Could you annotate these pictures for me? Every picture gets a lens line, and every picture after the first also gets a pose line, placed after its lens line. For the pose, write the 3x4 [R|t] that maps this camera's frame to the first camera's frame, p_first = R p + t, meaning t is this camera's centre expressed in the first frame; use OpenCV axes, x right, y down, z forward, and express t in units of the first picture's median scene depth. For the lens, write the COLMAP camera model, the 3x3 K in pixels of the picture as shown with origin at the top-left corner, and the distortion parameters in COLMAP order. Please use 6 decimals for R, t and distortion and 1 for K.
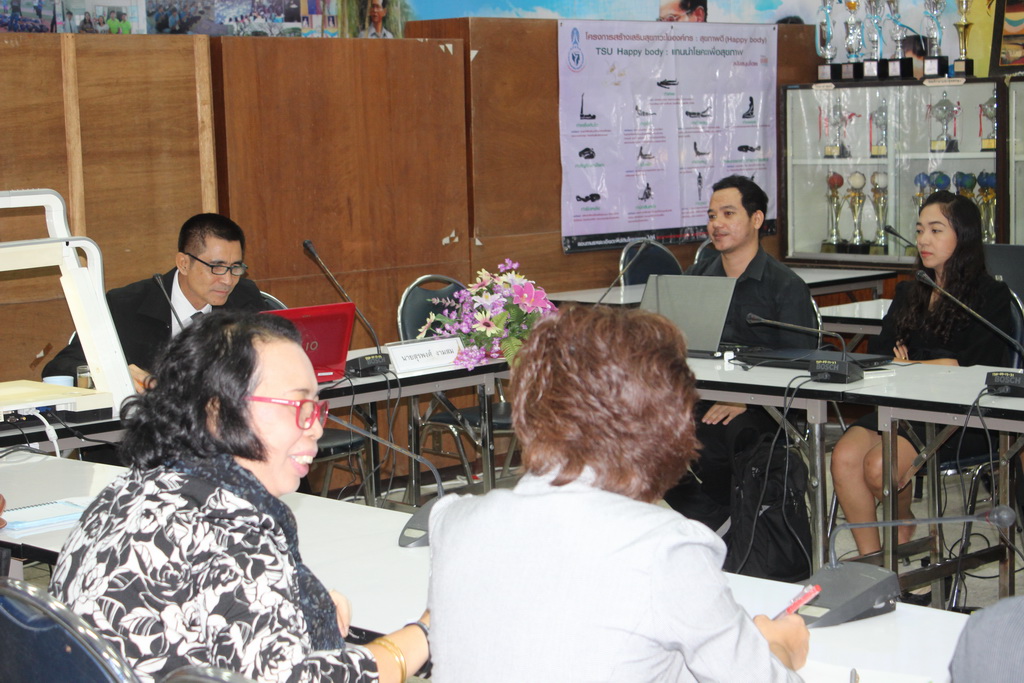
lens RADIAL K [[2012.2, 0, 505.3], [0, 2012.2, 342.7], [0, 0, 1]] dist [0.036681, 0.000000]
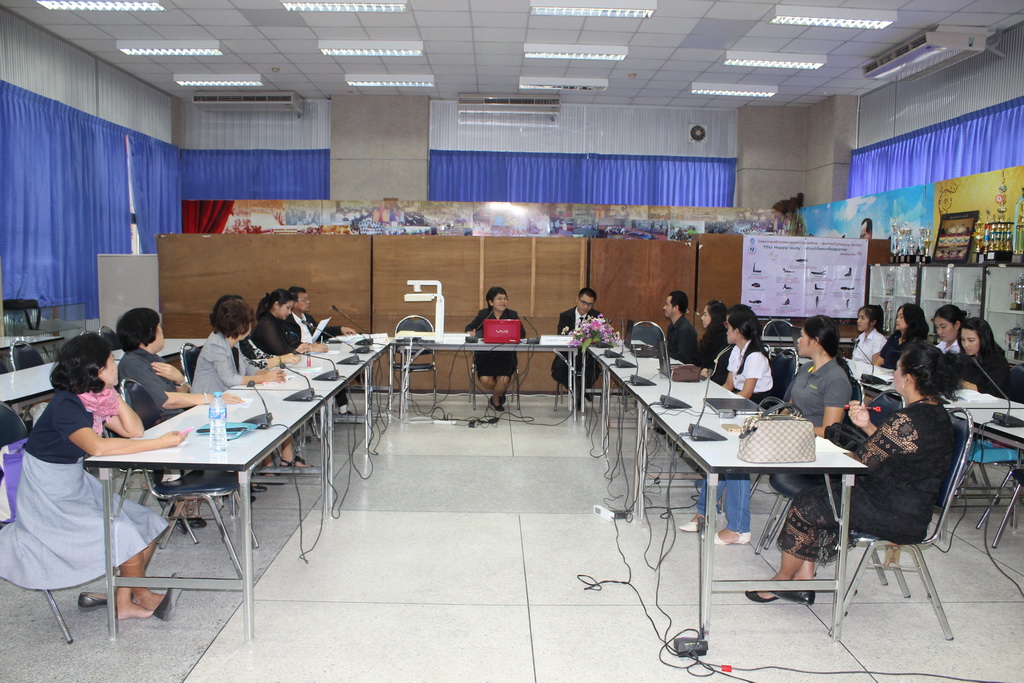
lens RADIAL K [[852.8, 0, 512.8], [0, 852.8, 355.1], [0, 0, 1]] dist [-0.152610, 0.107369]
pose [[0.732249, 0.112231, -0.671726, 0.559750], [-0.112945, 0.992682, 0.042735, -0.013552], [0.671606, 0.044576, 0.739566, -0.030505]]
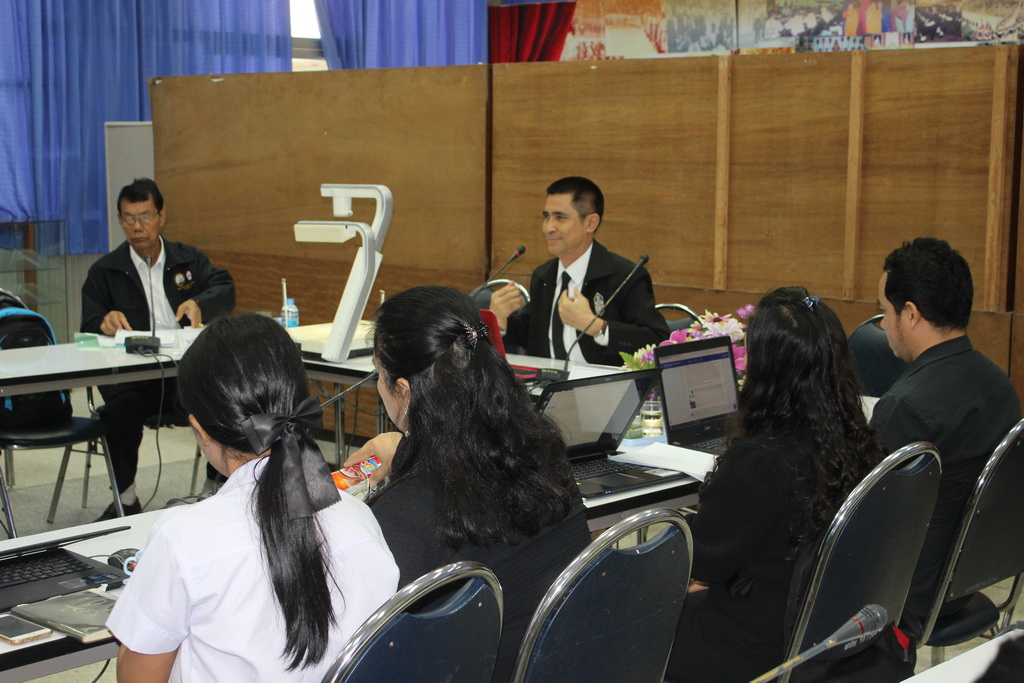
lens RADIAL K [[1639.2, 0, 513.7], [0, 1639.2, 336.5], [0, 0, 1]] dist [-0.004990, 0.000000]
pose [[0.062739, 0.149318, -0.986797, 0.502139], [-0.118170, 0.982901, 0.141216, -0.083734], [0.991009, 0.107750, 0.079311, 0.607581]]
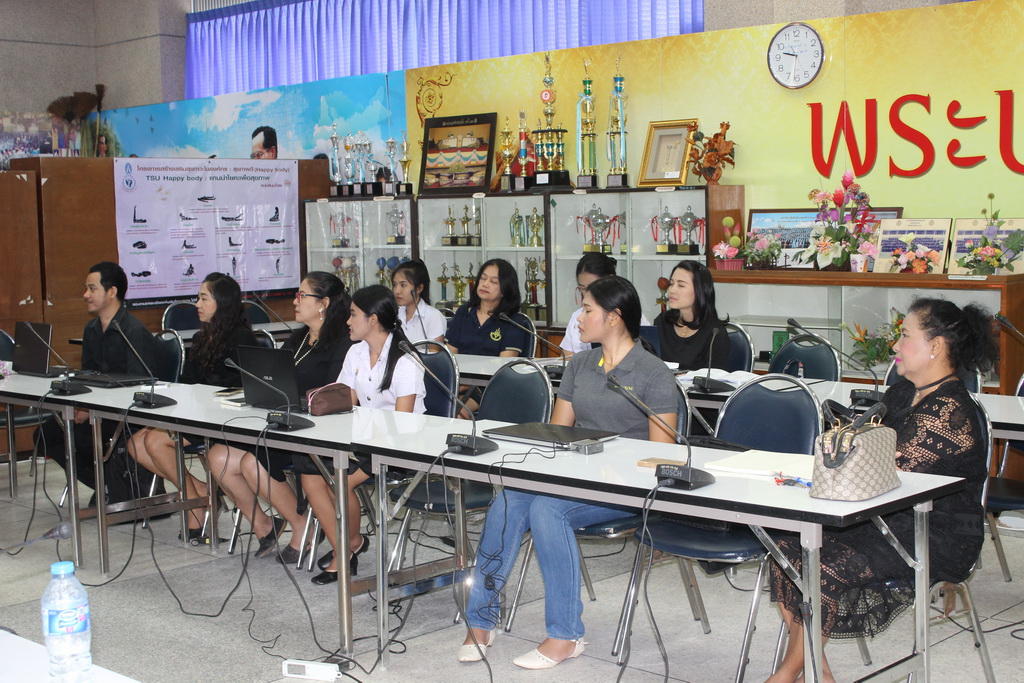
lens RADIAL K [[1439.6, 0, 503.7], [0, 1439.6, 331.0], [0, 0, 1]] dist [-0.019790, 0.000000]
pose [[0.999669, 0.000655, 0.025715, 0.287303], [0.000018, 0.999657, -0.026178, -0.000454], [-0.025723, 0.026169, 0.999327, -0.092066]]
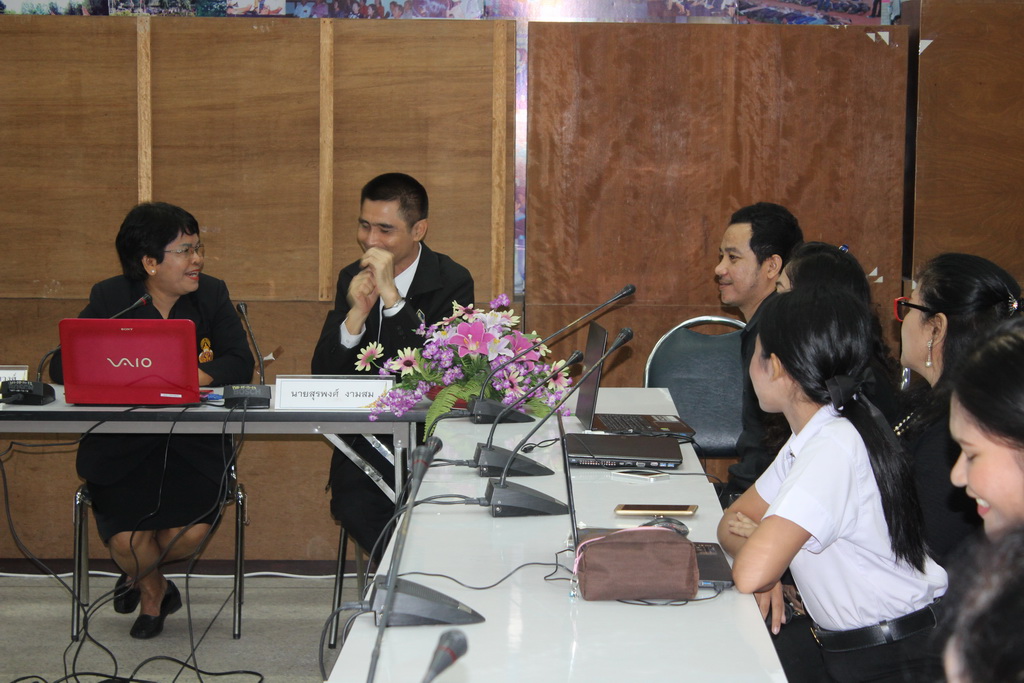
lens RADIAL K [[2461.2, 0, 528.3], [0, 2461.2, 346.5], [0, 0, 1]] dist [0.089178, 0.000000]
pose [[0.715779, 0.098454, -0.691352, 0.513863], [-0.107607, 0.993738, 0.030107, -0.037119], [0.689986, 0.052844, 0.721891, 0.197349]]
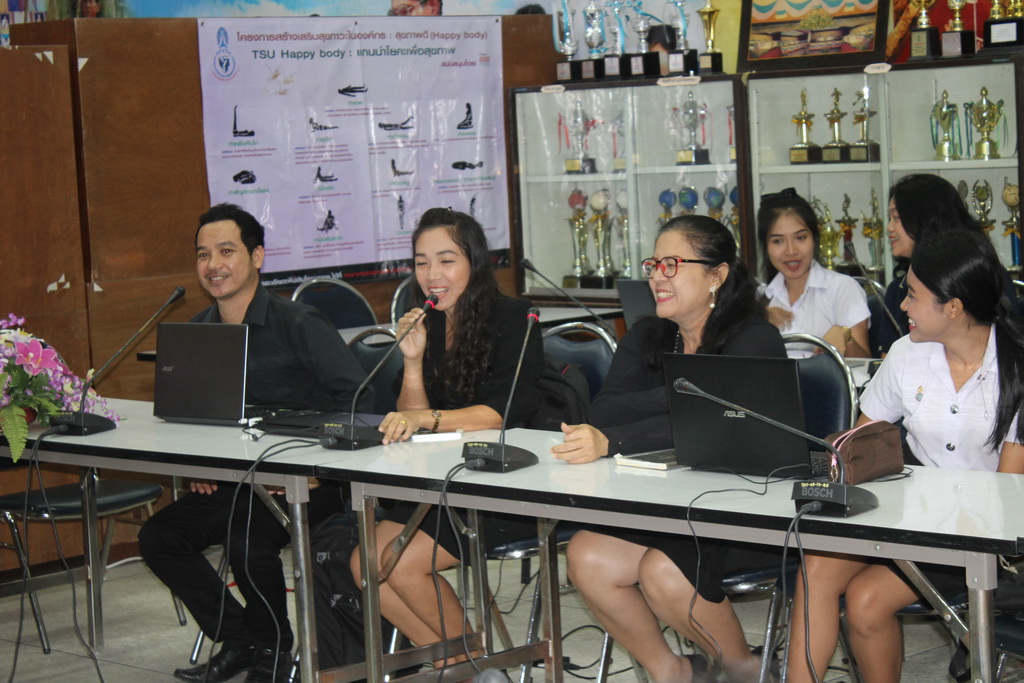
lens RADIAL K [[2461.2, 0, 526.0], [0, 2461.2, 343.2], [0, 0, 1]] dist [0.089178, 0.000000]
pose [[0.999678, -0.025072, 0.003795, 0.151271], [0.025140, 0.999505, -0.018935, -0.003042], [-0.003318, 0.019025, 0.999814, -0.019962]]
